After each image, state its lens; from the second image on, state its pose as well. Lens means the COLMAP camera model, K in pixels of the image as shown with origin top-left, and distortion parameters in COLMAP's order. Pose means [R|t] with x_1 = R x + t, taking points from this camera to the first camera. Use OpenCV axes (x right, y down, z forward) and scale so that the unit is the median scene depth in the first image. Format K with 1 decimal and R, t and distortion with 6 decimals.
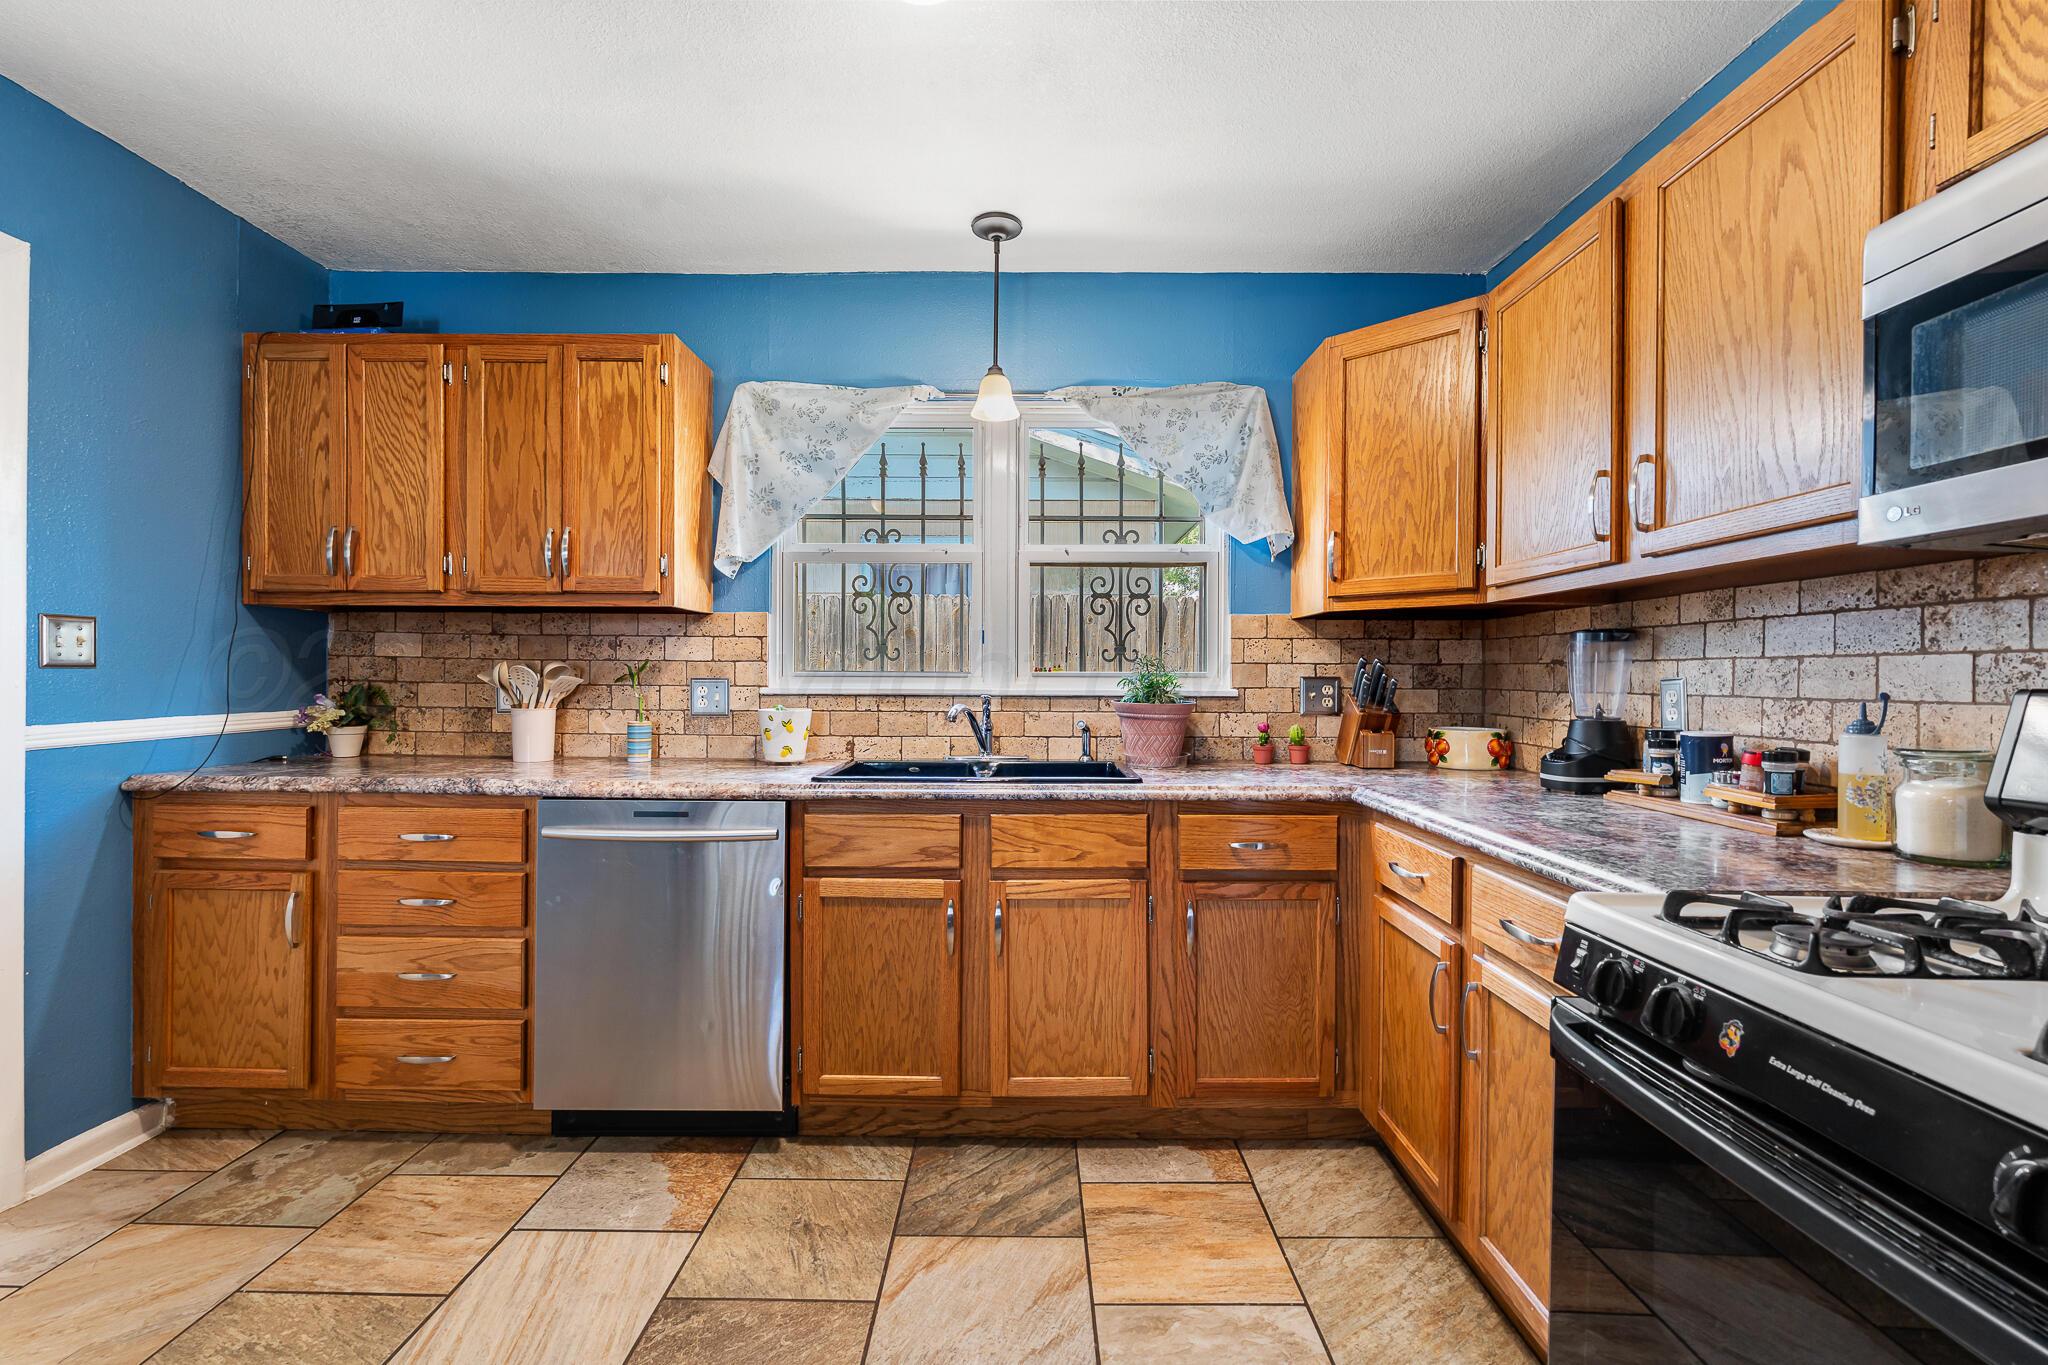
lens RADIAL K [[896.4, 0, 1025.7], [0, 896.4, 684.8], [0, 0, 1]] dist [-0.002233, 0.000353]
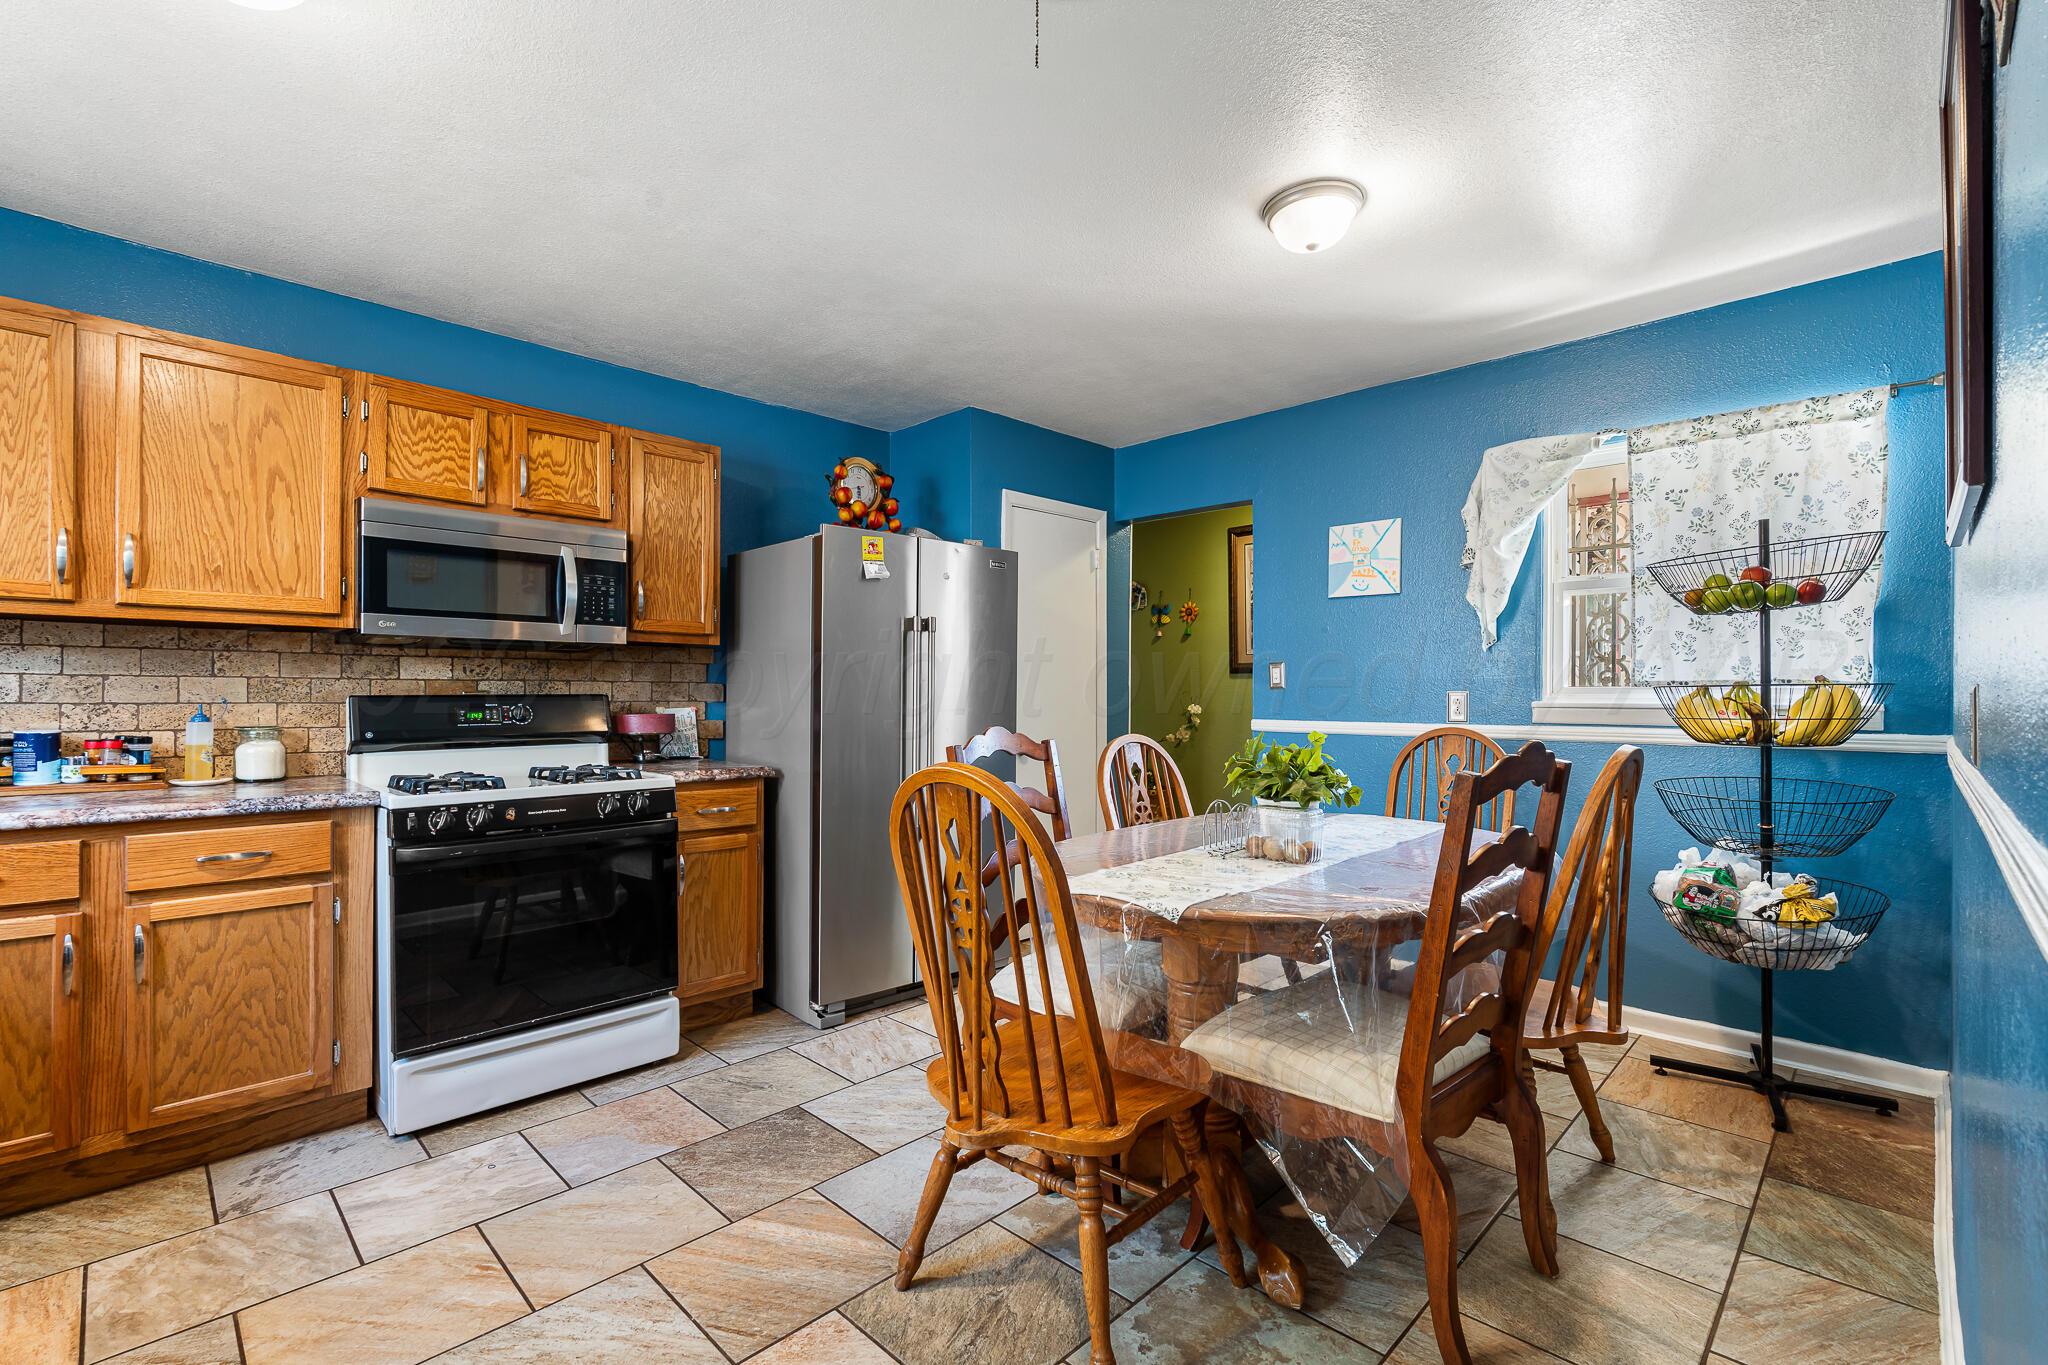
lens RADIAL K [[901.9, 0, 1028.7], [0, 901.9, 693.2], [0, 0, 1]] dist [-0.003319, -0.000086]
pose [[-0.714091, -0.007154, 0.700017, -0.963867], [-0.001633, 0.999962, 0.008553, -0.012674], [-0.700051, 0.004965, -0.714075, 0.738252]]
